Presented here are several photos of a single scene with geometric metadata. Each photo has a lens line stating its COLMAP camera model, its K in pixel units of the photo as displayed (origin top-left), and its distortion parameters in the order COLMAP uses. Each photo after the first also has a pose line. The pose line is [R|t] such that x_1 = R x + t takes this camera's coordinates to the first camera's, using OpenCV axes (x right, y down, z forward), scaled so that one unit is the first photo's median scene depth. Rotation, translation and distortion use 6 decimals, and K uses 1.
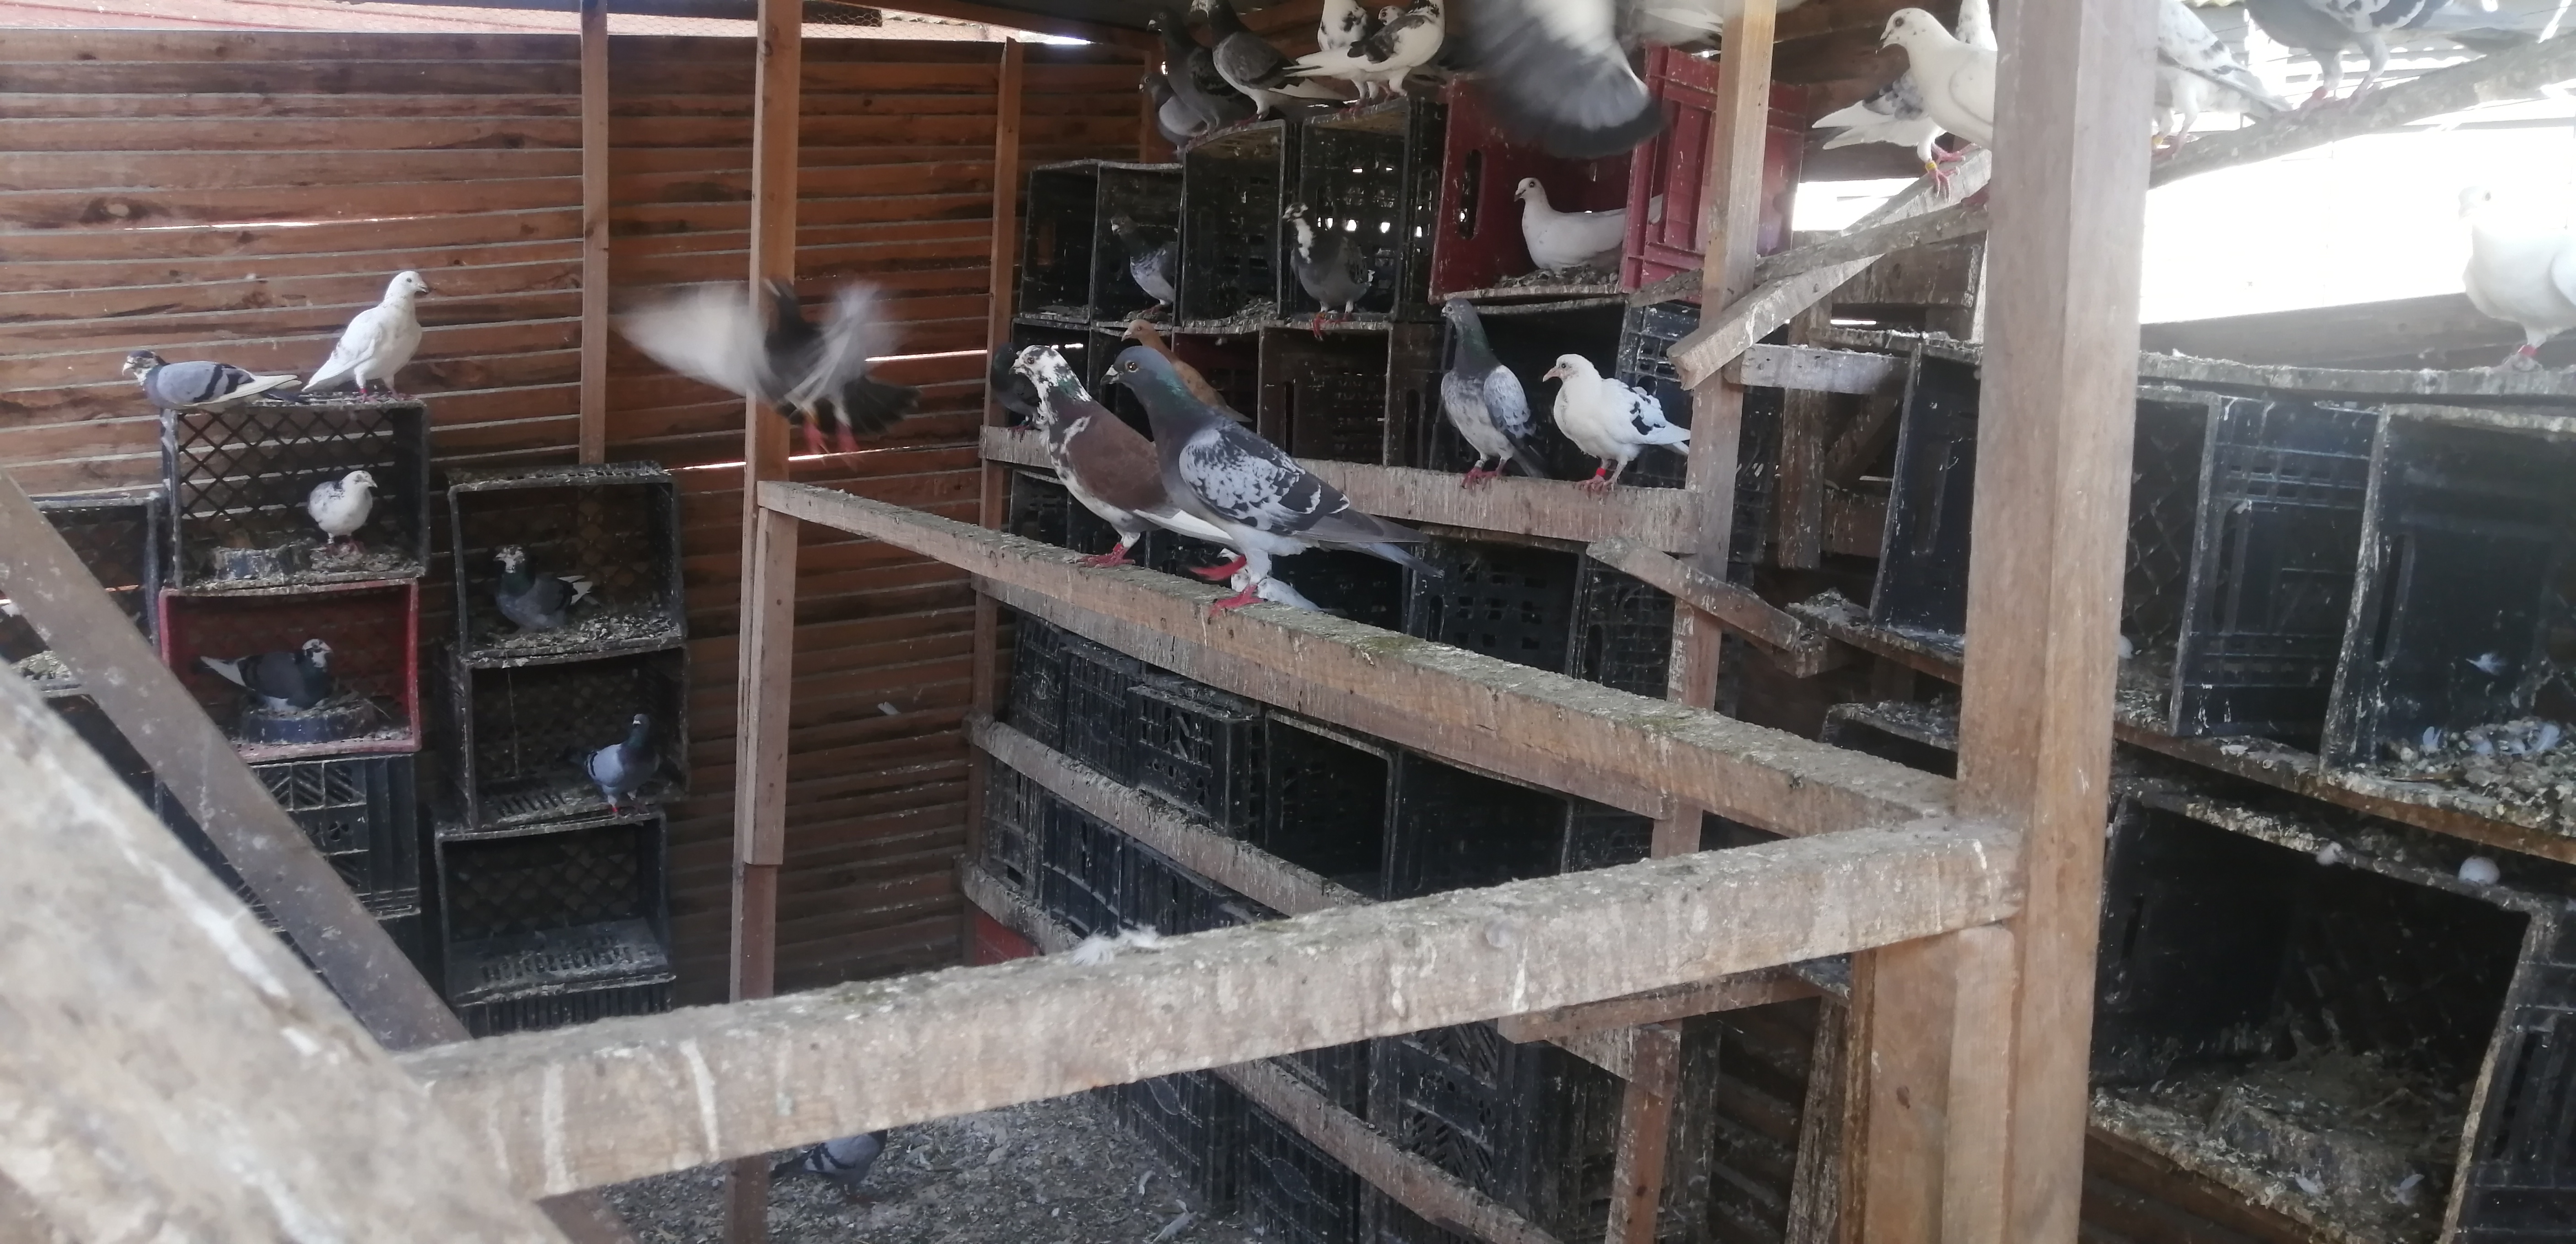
lens RADIAL K [[1989.9, 0, 1289.5], [0, 1989.9, 631.9], [0, 0, 1]] dist [-0.002122, -0.000823]
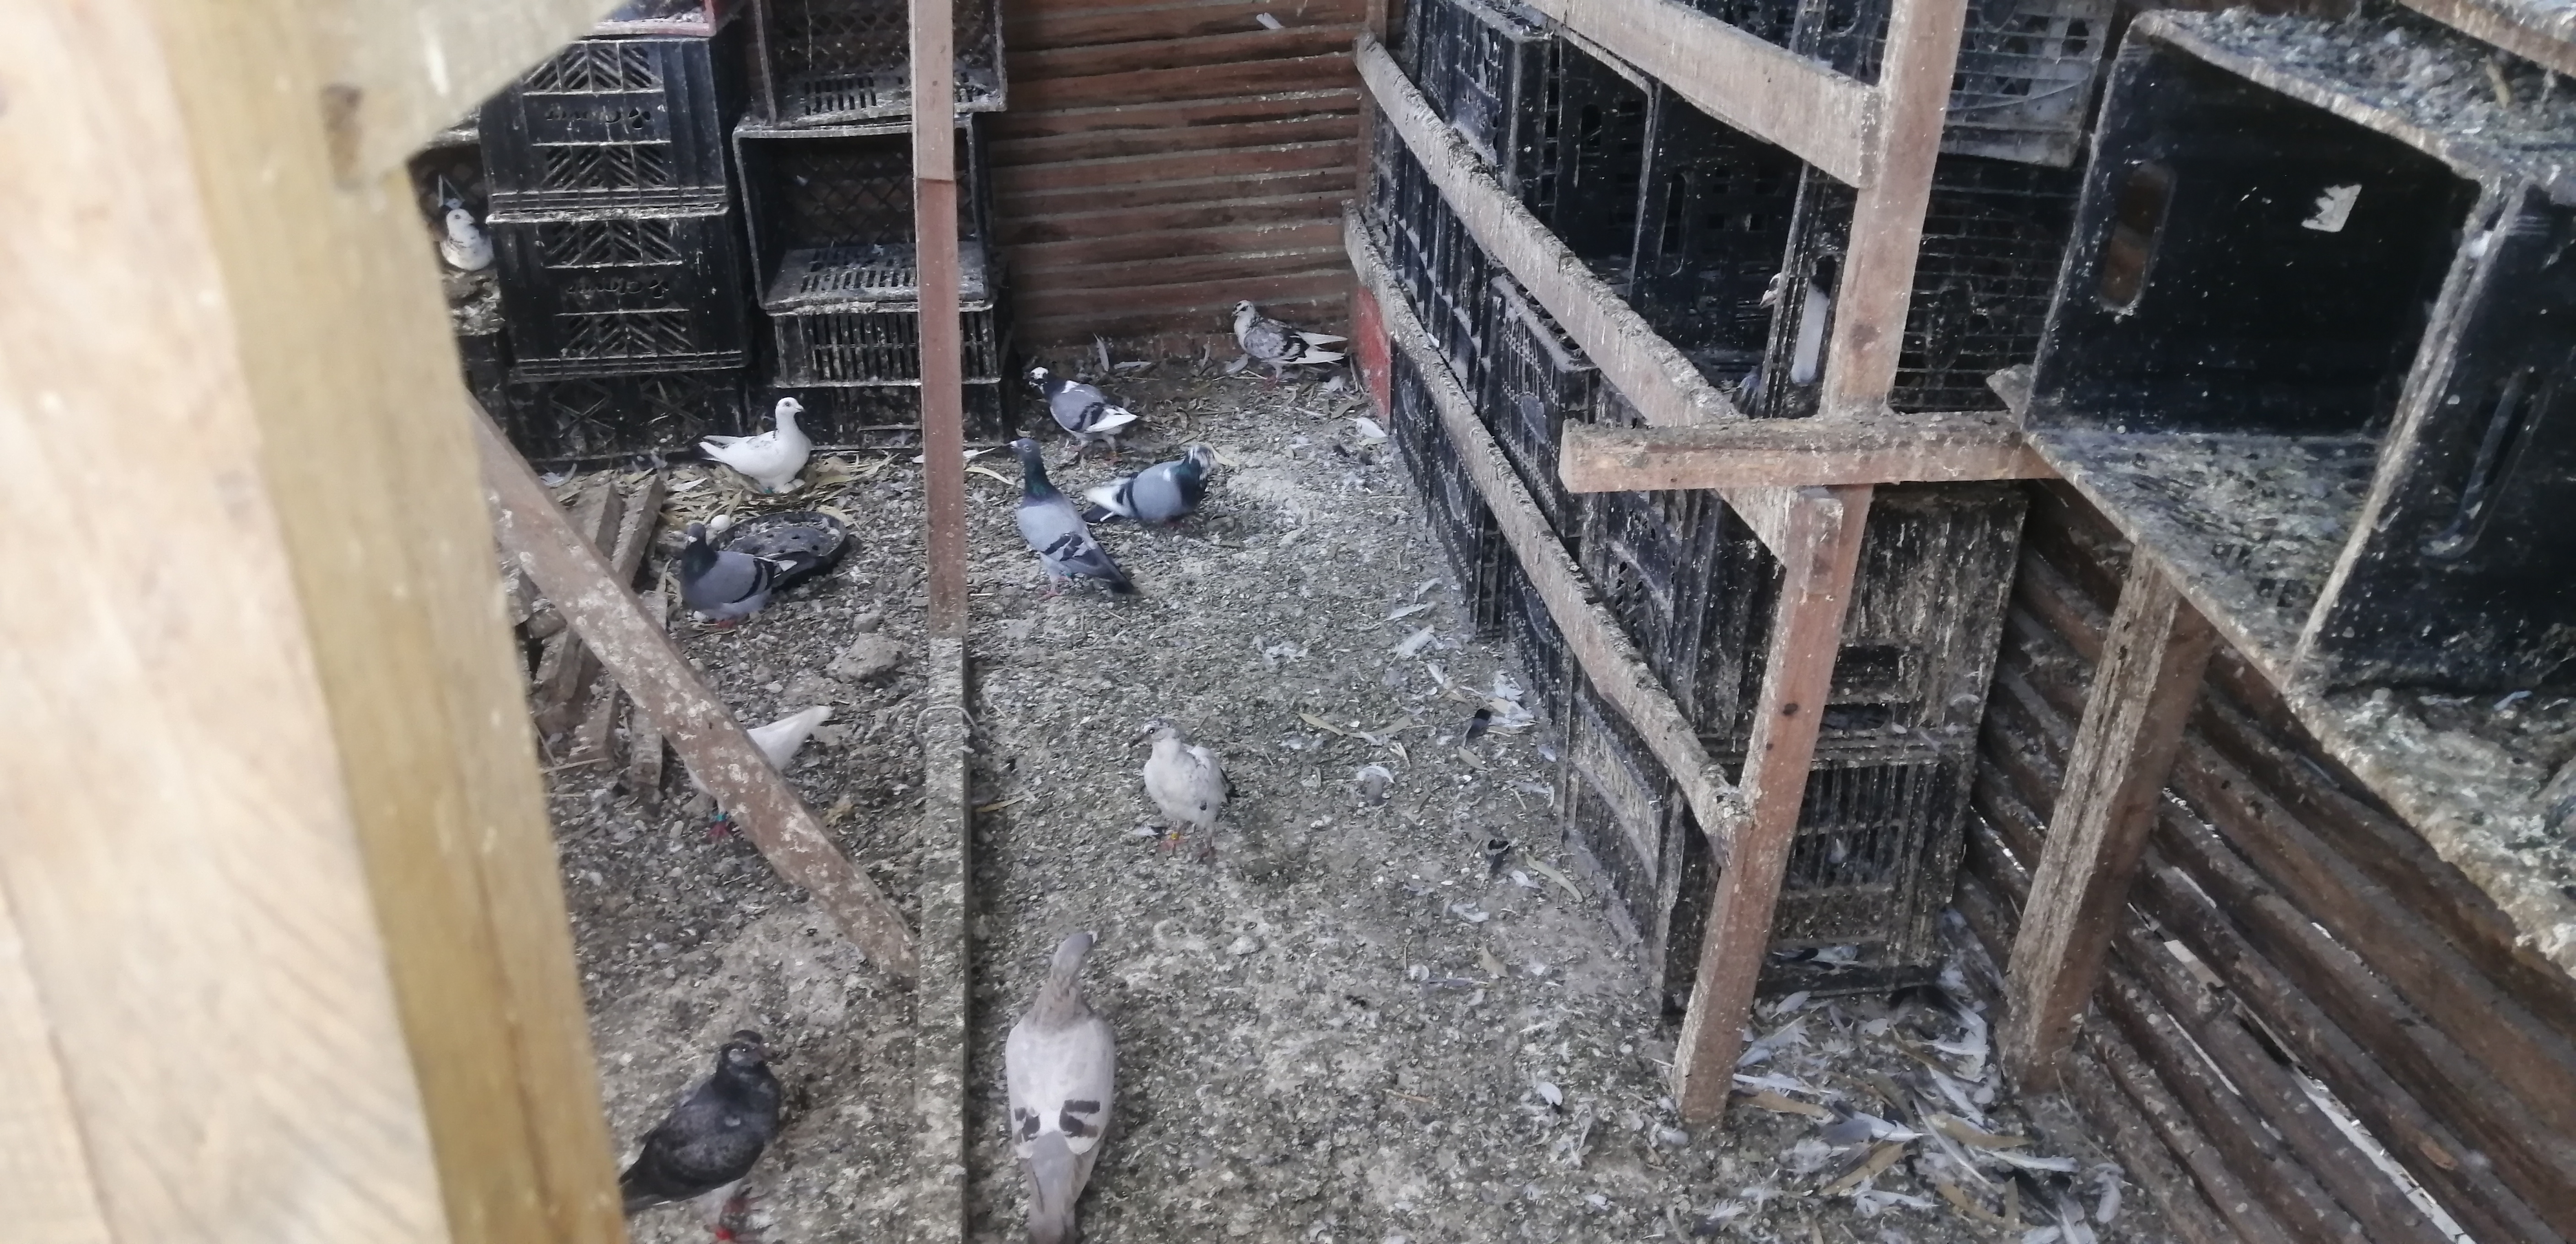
lens RADIAL K [[1989.9, 0, 1293.6], [0, 1989.9, 617.1], [0, 0, 1]] dist [-0.002122, -0.000823]
pose [[0.934300, 0.144026, -0.326099, 0.220656], [-0.039035, 0.950585, 0.308001, 0.030408], [0.354345, -0.275036, 0.893753, 0.274701]]
